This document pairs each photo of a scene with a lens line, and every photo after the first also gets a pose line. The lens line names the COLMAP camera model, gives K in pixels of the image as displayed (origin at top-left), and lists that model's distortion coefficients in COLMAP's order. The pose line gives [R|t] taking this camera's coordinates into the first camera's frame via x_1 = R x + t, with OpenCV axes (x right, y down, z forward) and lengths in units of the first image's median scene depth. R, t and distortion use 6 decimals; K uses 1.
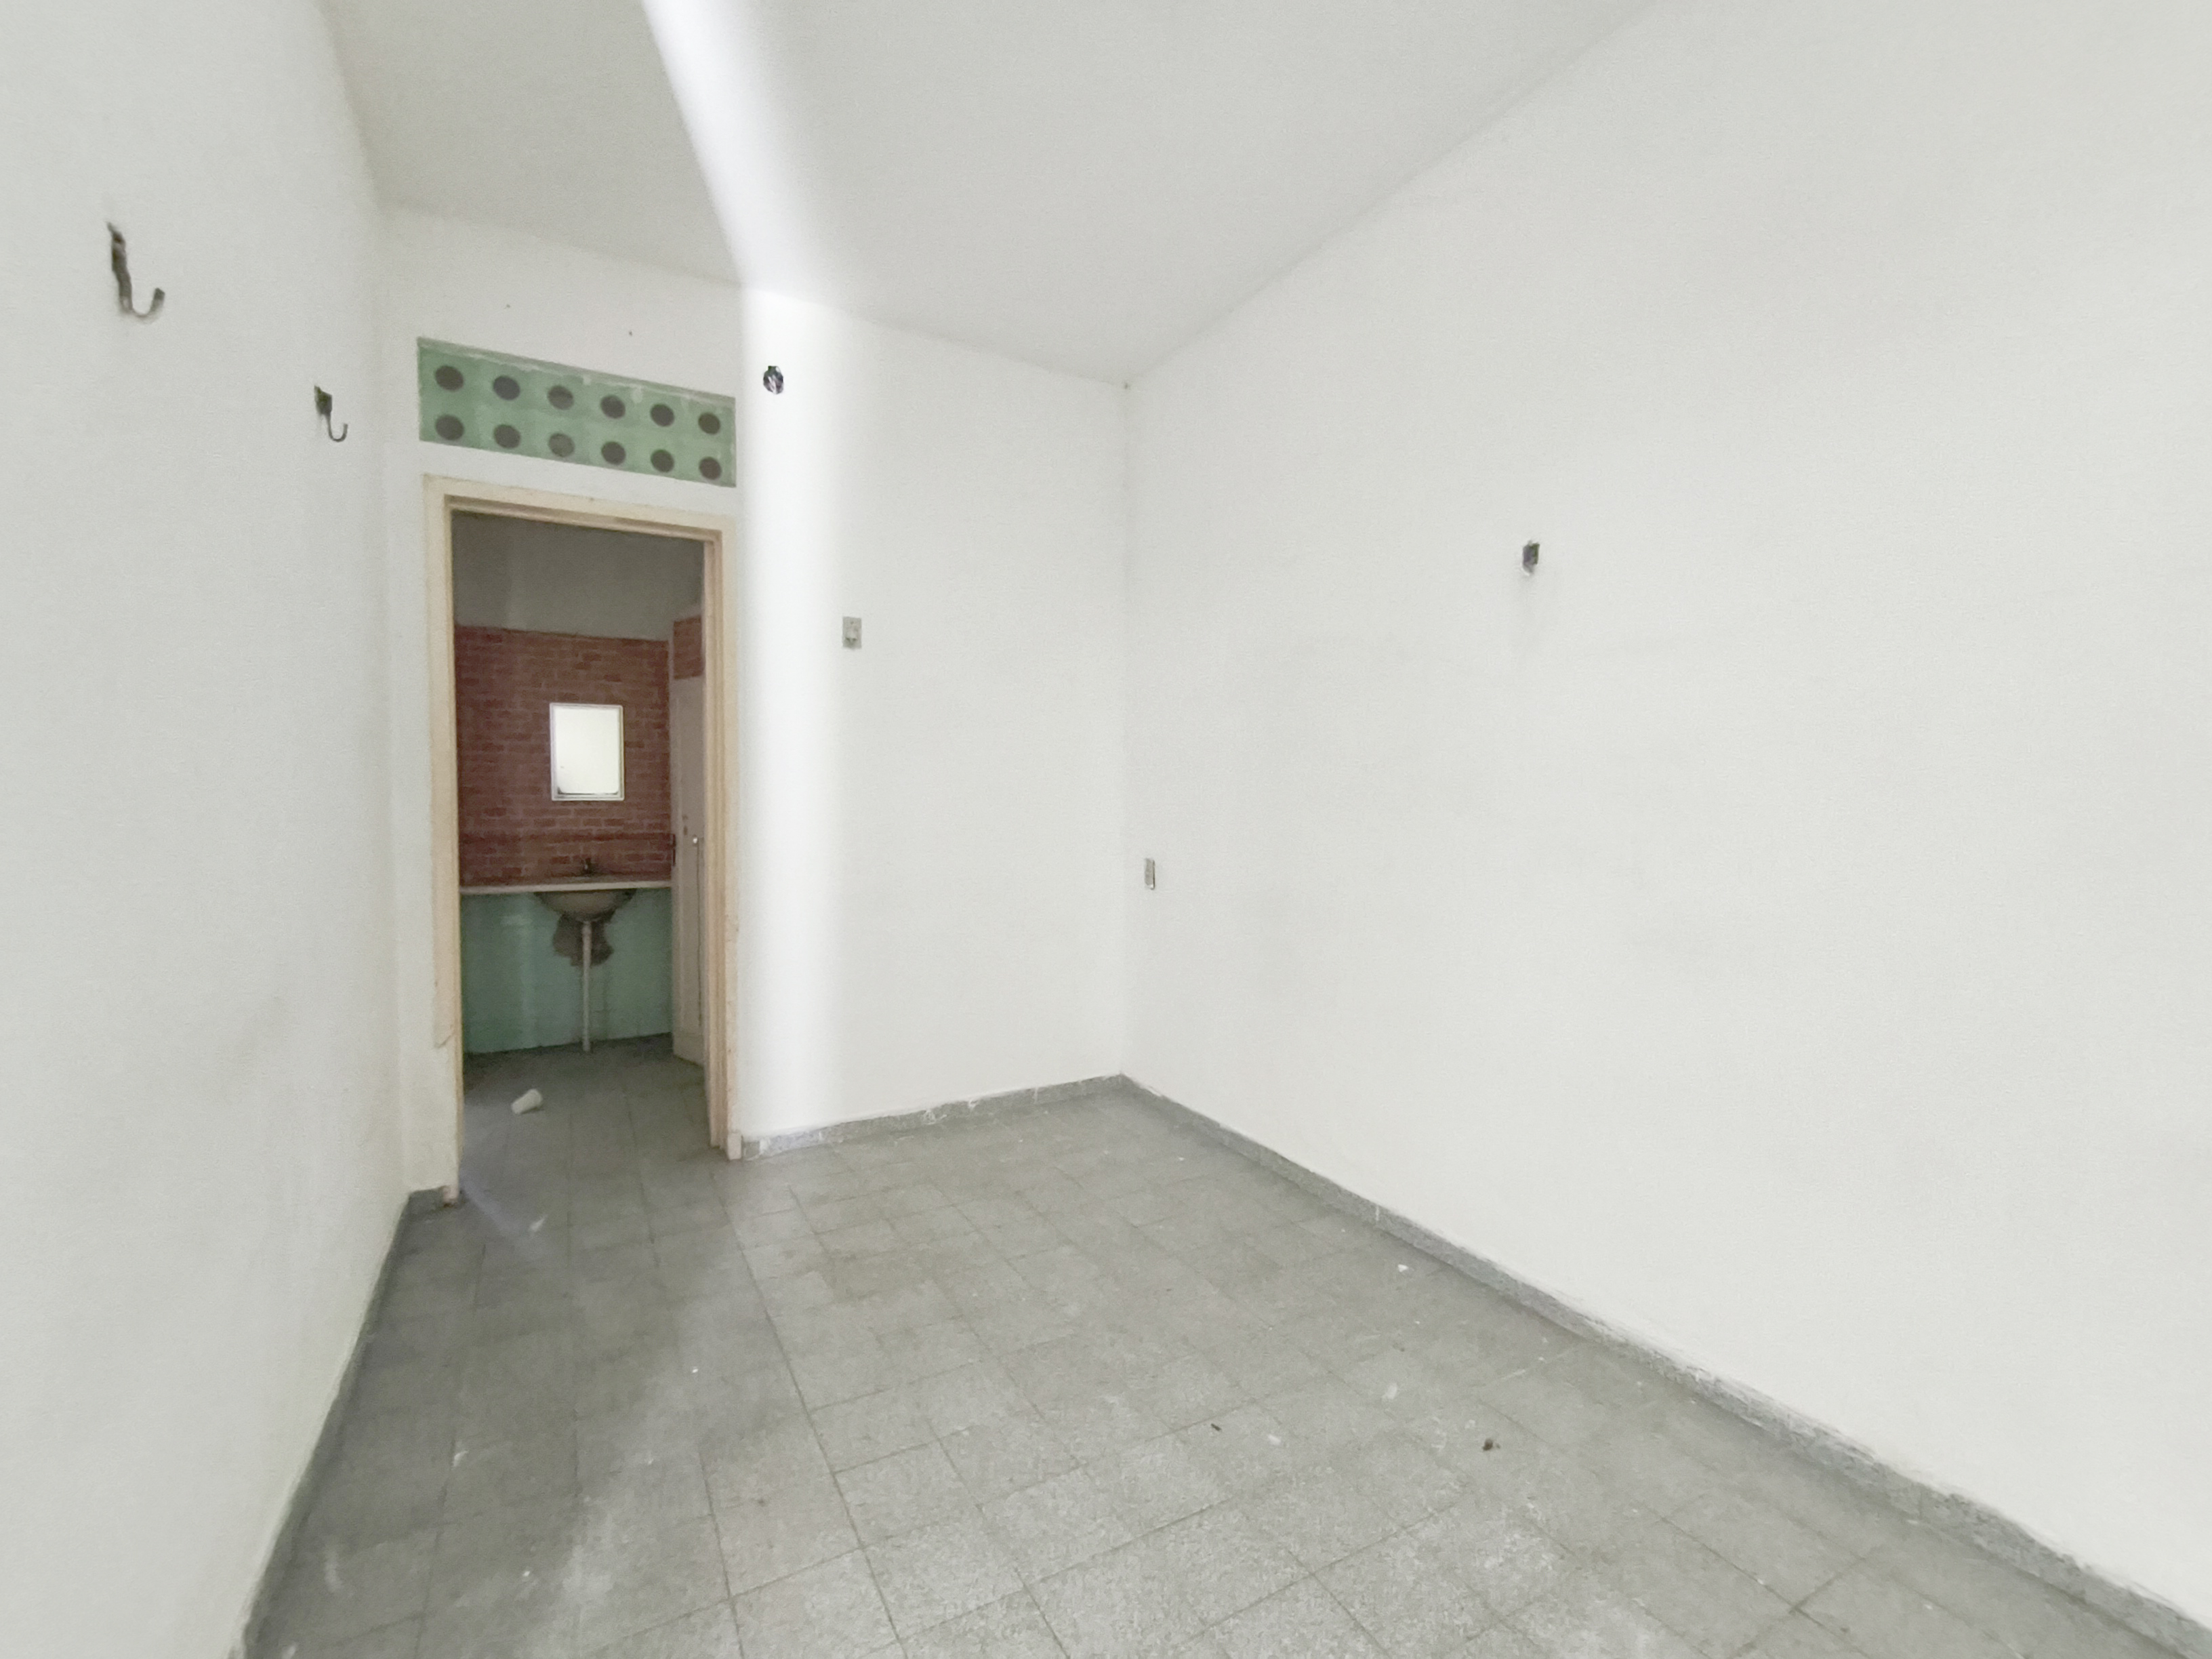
lens RADIAL K [[965.9, 0, 1111.8], [0, 965.9, 822.7], [0, 0, 1]] dist [-0.002151, 0.000604]
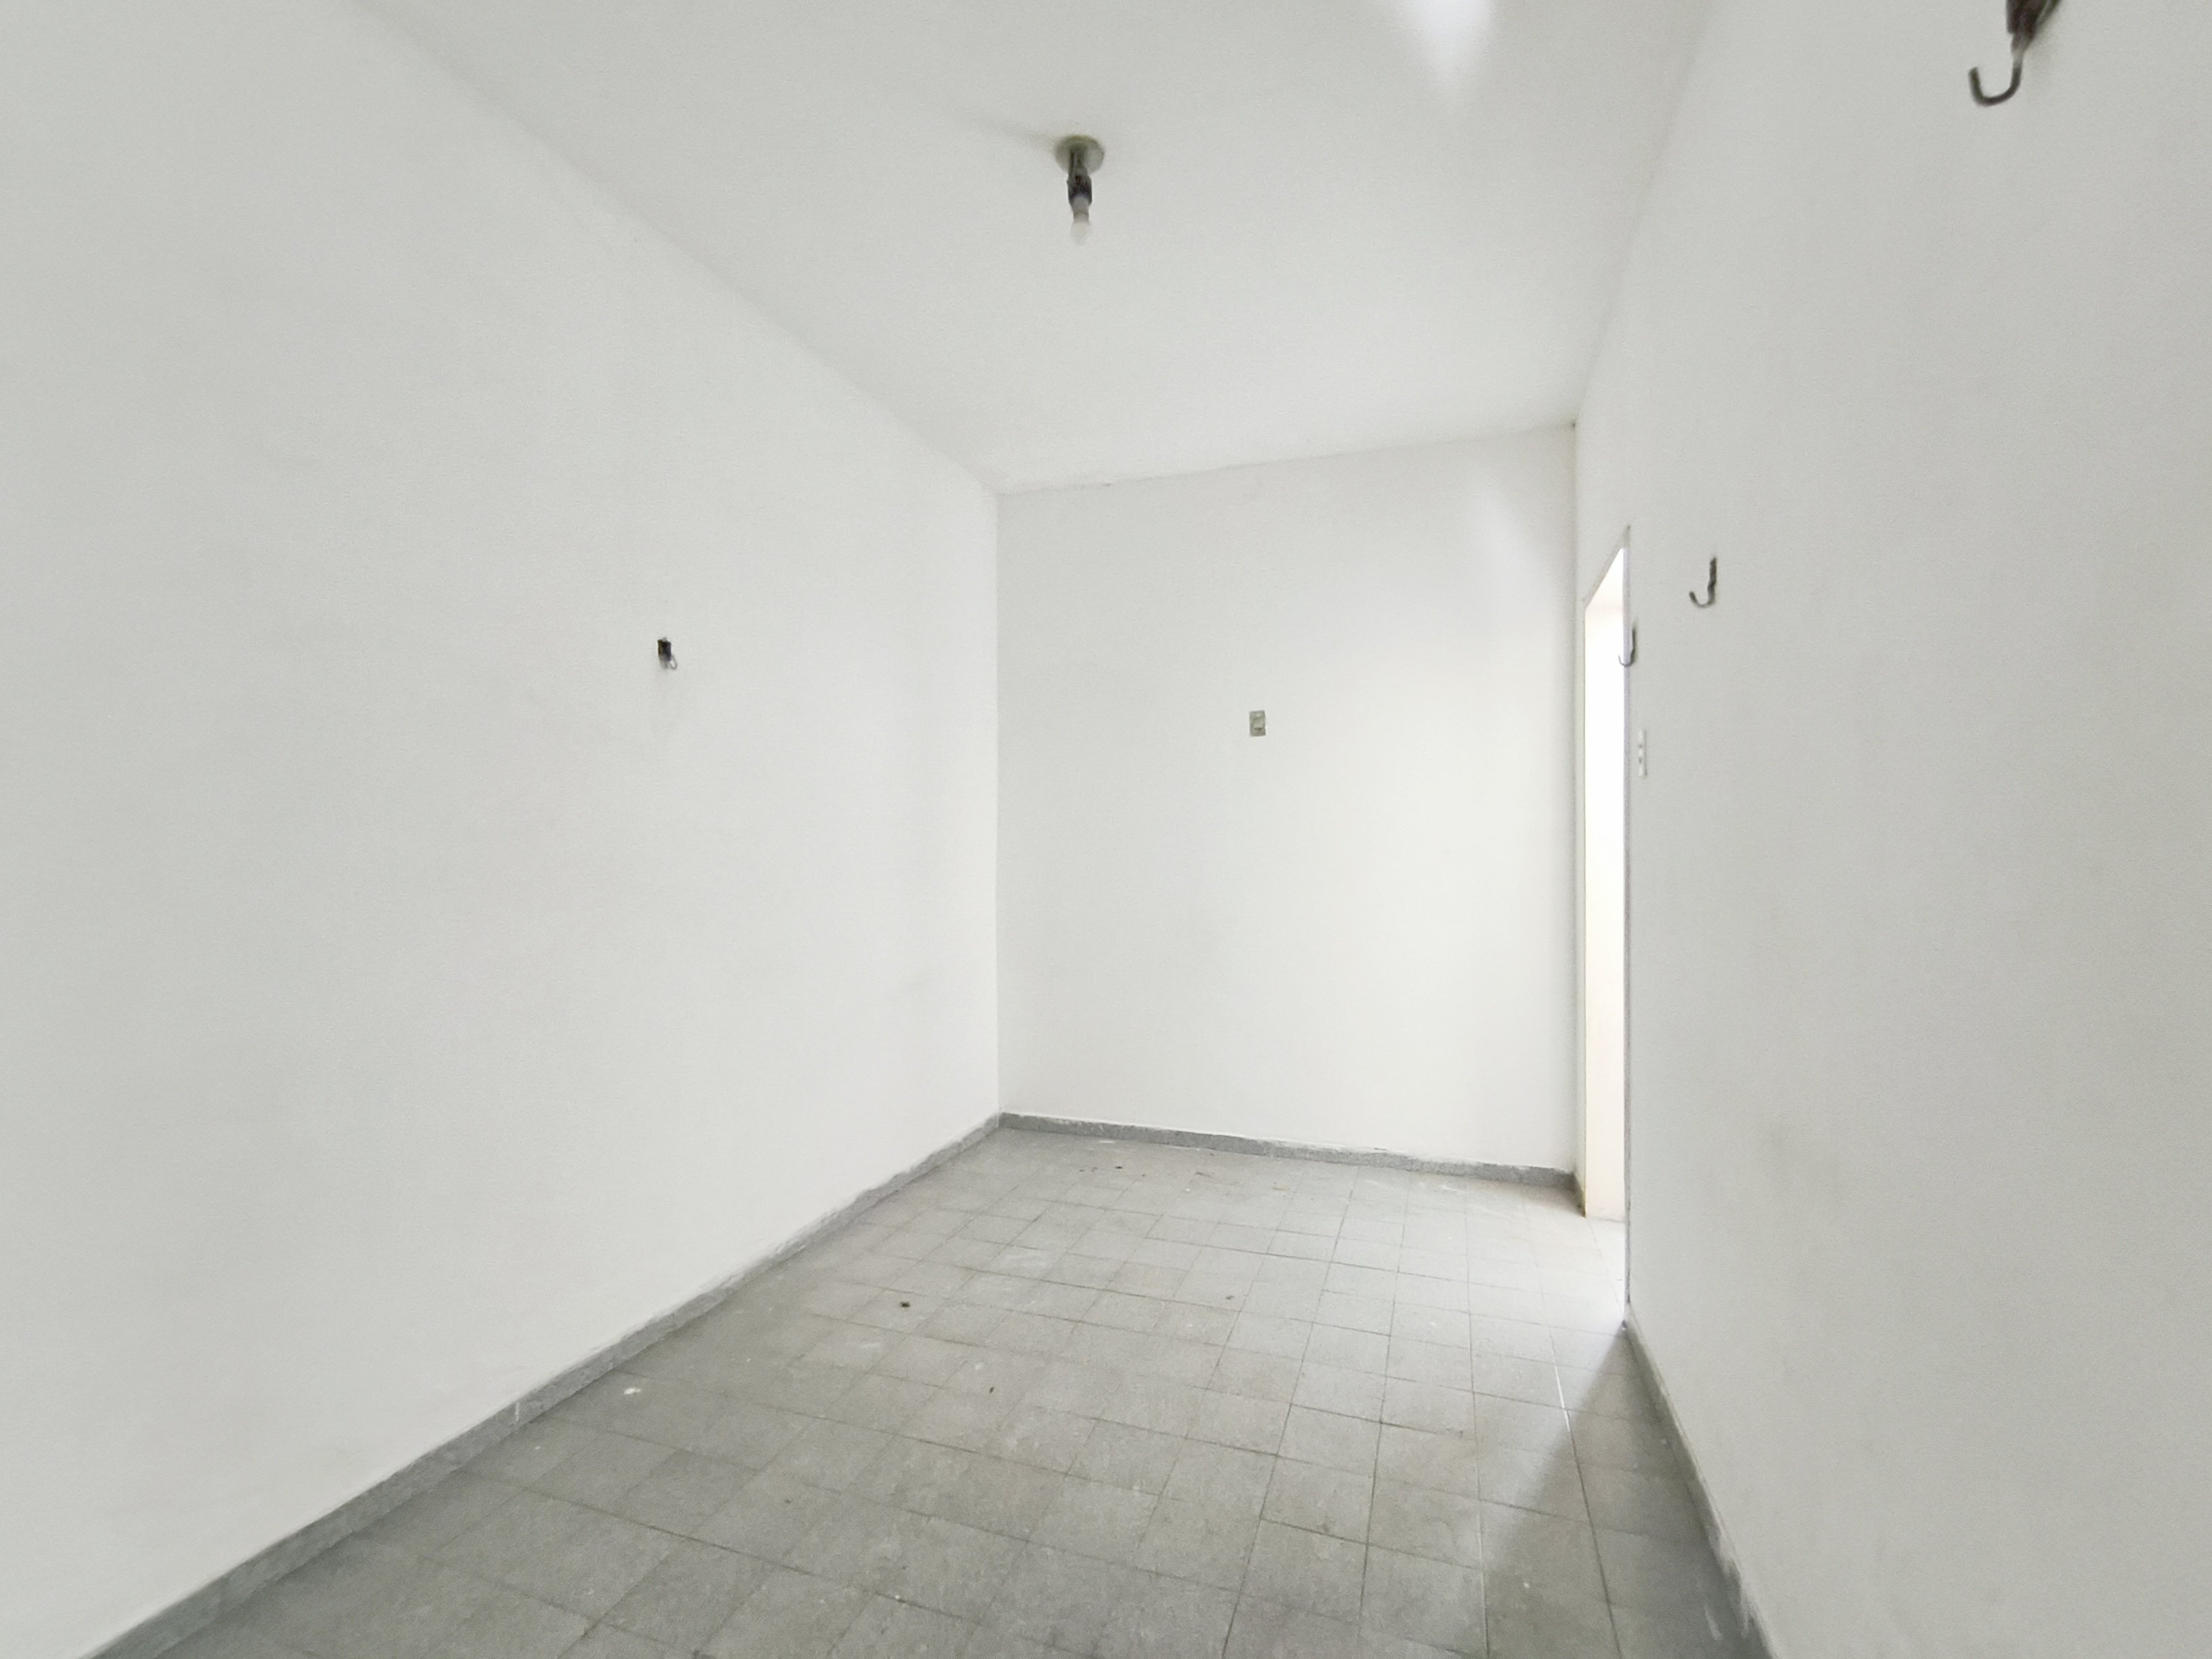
lens RADIAL K [[965.9, 0, 1112.0], [0, 965.9, 828.9], [0, 0, 1]] dist [-0.002151, 0.000604]
pose [[-0.658978, 0.005119, 0.752145, -0.830090], [0.015895, 0.999848, 0.007121, -0.080875], [-0.751994, 0.016648, -0.658959, 1.524024]]
